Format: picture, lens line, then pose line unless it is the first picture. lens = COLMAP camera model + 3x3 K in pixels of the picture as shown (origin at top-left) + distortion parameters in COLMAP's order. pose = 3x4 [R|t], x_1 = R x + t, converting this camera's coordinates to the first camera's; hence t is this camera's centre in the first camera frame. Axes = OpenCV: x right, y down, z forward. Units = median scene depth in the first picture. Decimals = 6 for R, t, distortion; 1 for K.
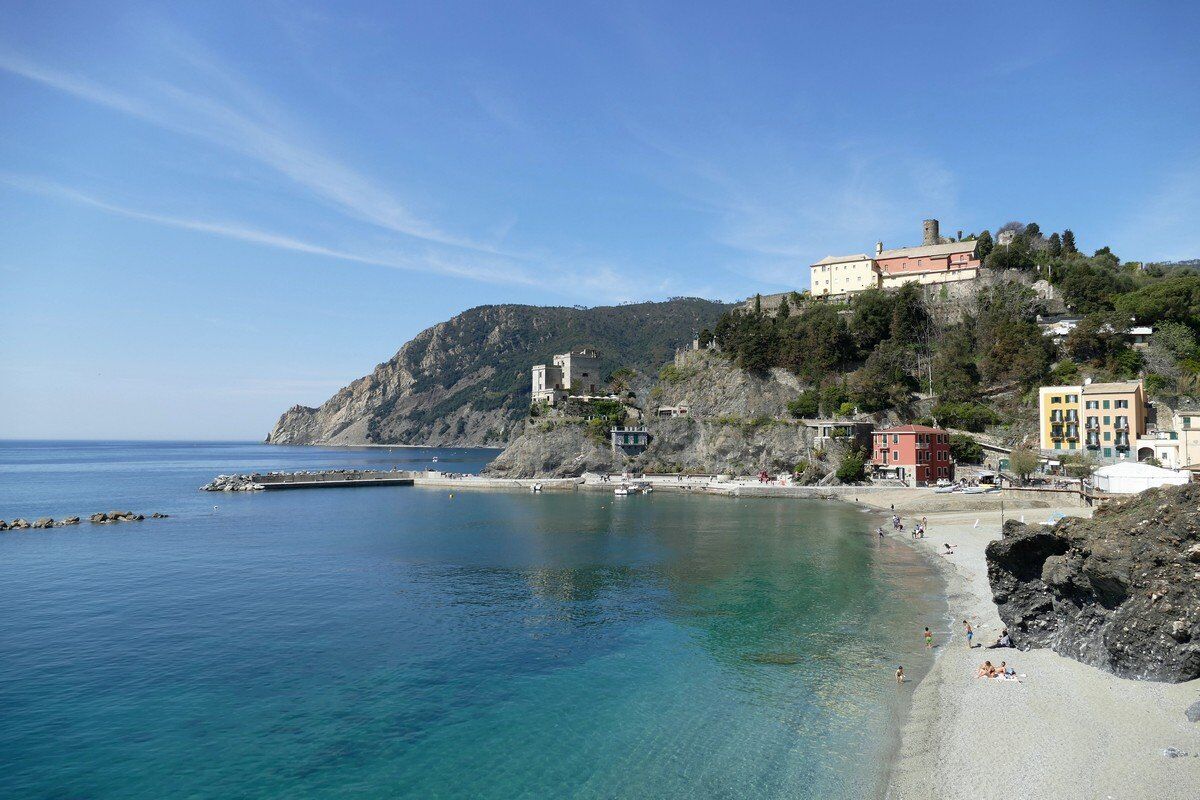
lens RADIAL K [[861.1, 0, 600.0], [0, 861.1, 400.0], [0, 0, 1]] dist [-0.006928, -0.002014]
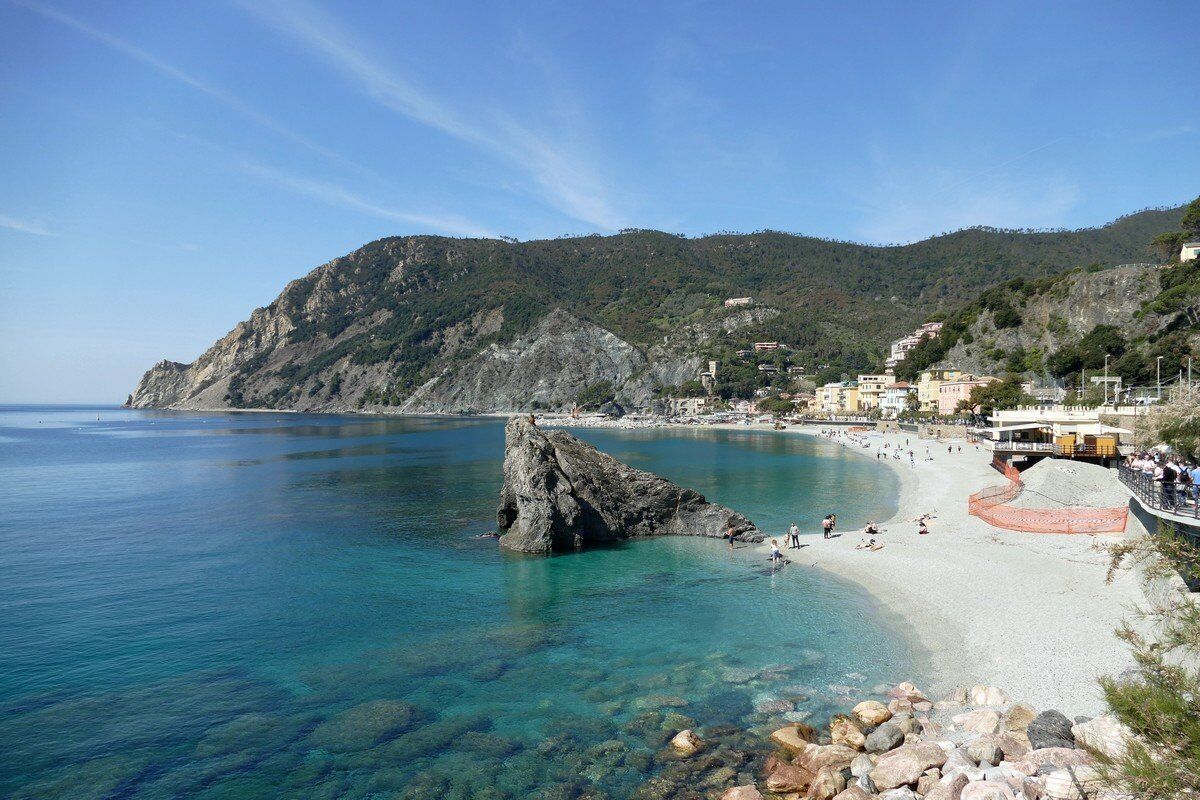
lens RADIAL K [[852.7, 0, 600.0], [0, 852.7, 400.0], [0, 0, 1]] dist [-0.001063, 0.000537]
pose [[0.999756, 0.000957, 0.022074, 0.413139], [-0.001869, 0.999144, 0.041329, 0.090806], [-0.022016, -0.041360, 0.998902, 1.757631]]
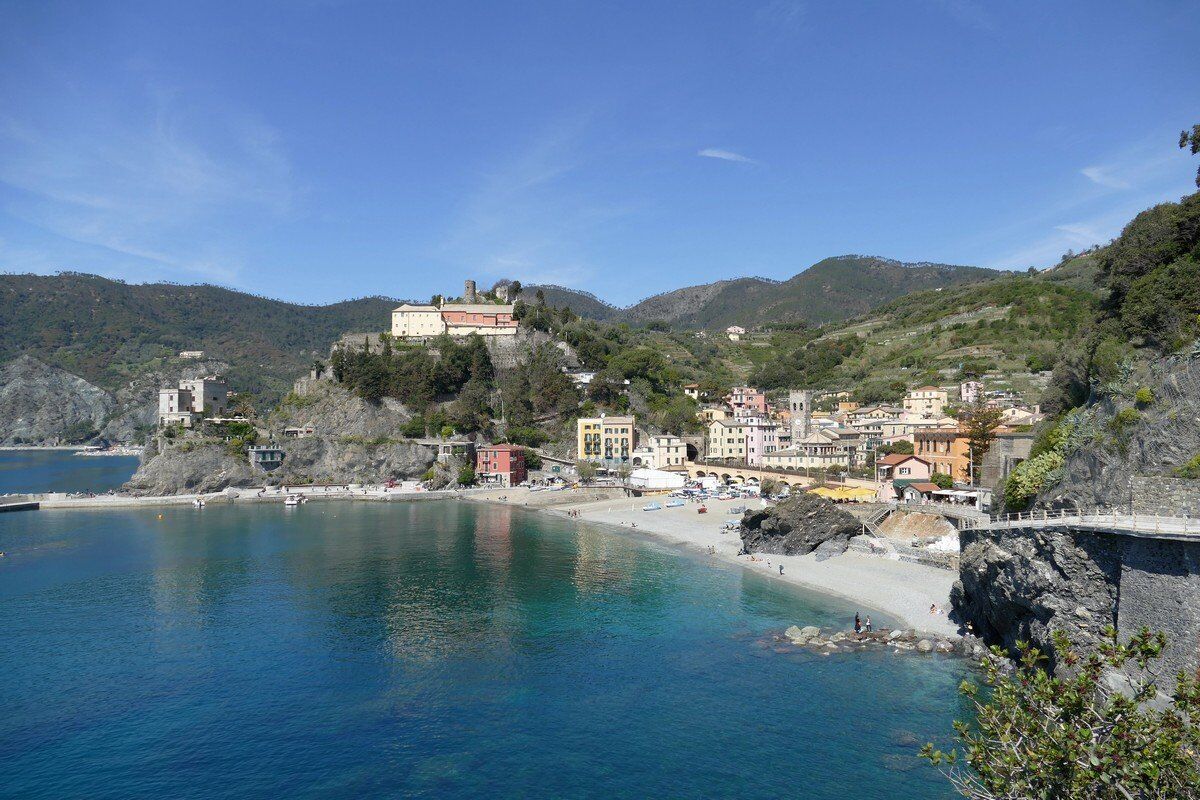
lens RADIAL K [[861.1, 0, 600.0], [0, 861.1, 400.0], [0, 0, 1]] dist [-0.006928, -0.002014]
pose [[0.778432, 0.013374, 0.627586, -0.345396], [-0.020834, 0.999773, 0.004535, -0.045497], [-0.627383, -0.016605, 0.778534, -0.183765]]
